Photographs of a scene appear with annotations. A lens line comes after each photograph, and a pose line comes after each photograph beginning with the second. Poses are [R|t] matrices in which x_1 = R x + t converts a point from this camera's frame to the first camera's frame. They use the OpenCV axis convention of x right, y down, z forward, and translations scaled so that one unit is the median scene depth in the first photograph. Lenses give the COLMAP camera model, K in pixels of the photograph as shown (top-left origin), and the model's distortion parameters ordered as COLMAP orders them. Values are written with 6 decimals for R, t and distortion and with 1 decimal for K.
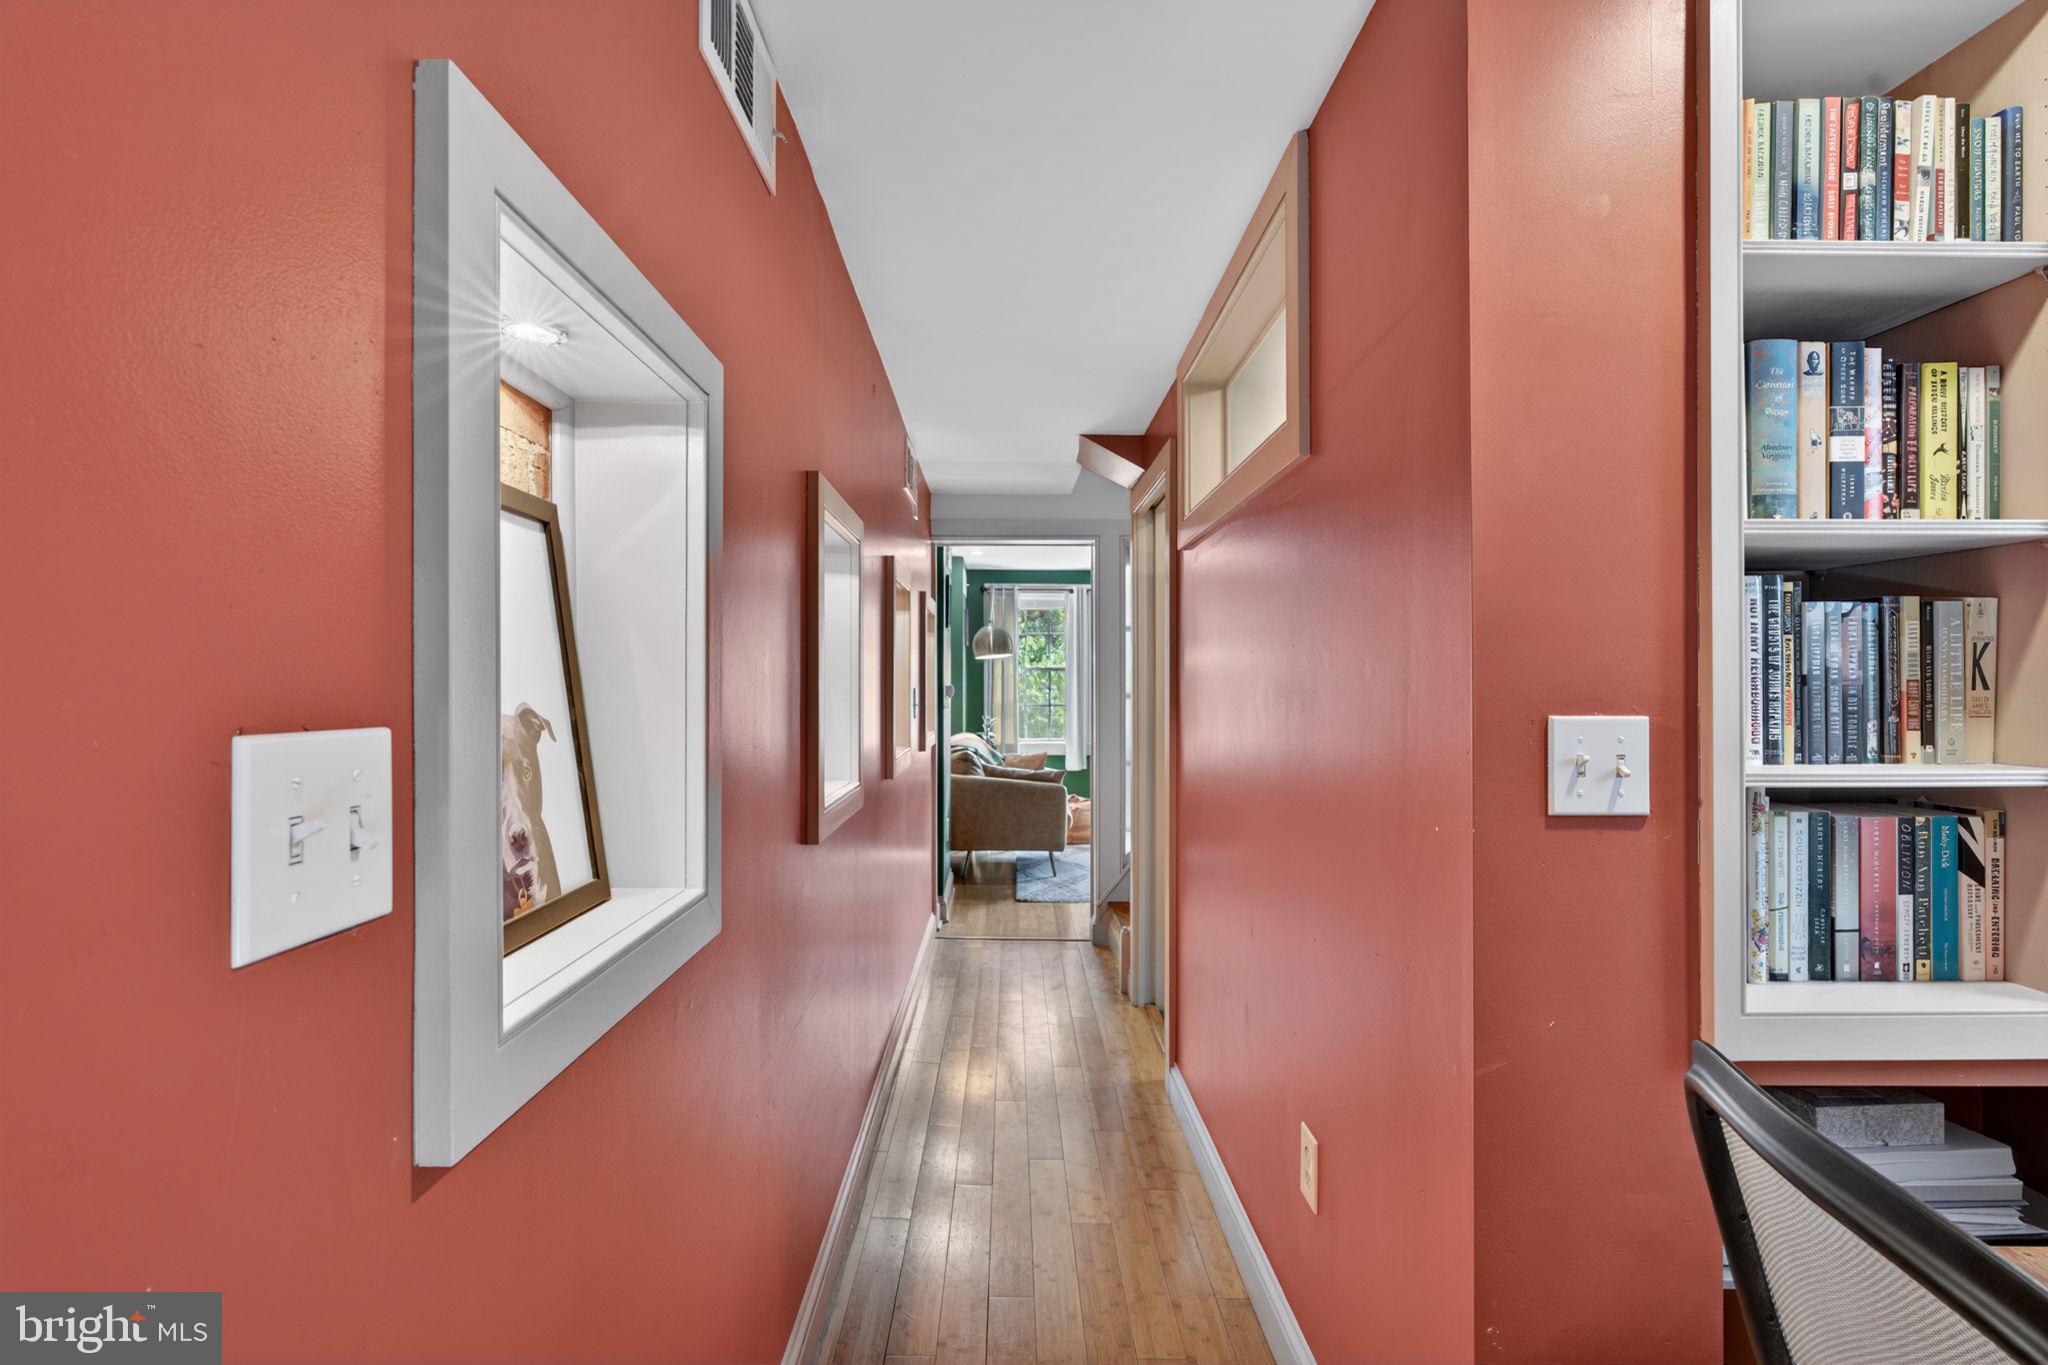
lens RADIAL K [[907.1, 0, 1032.4], [0, 907.1, 678.2], [0, 0, 1]] dist [-0.007077, 0.000049]
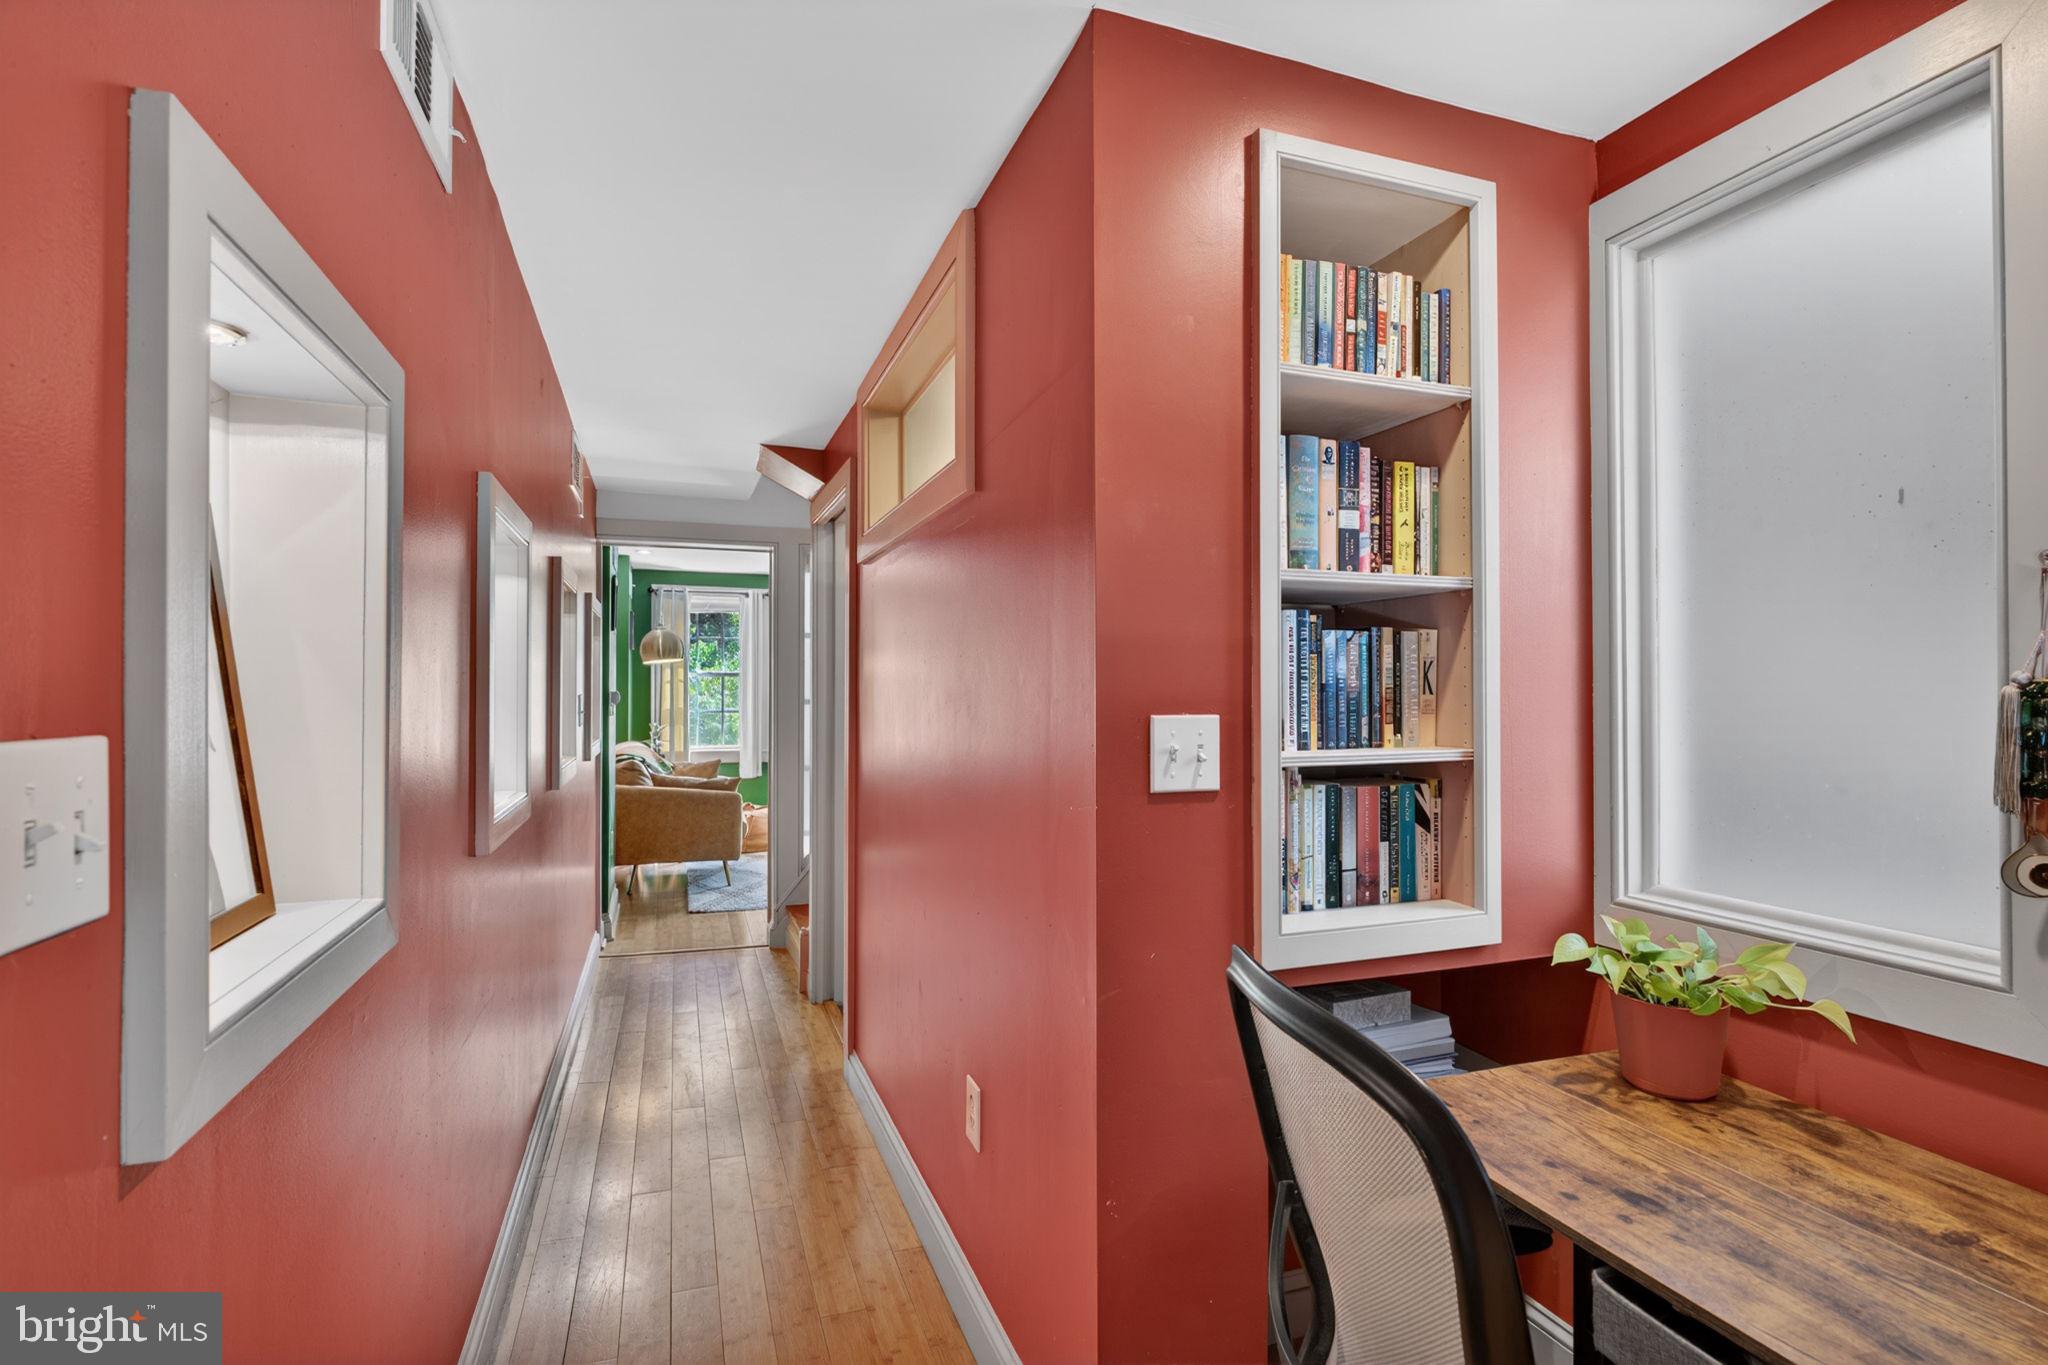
lens RADIAL K [[907.1, 0, 1021.2], [0, 907.1, 678.0], [0, 0, 1]] dist [-0.007077, 0.000049]
pose [[0.942307, 0.003732, 0.334730, -0.028626], [-0.001678, 0.999978, -0.006424, -0.002678], [-0.334746, 0.005492, 0.942292, -0.130513]]
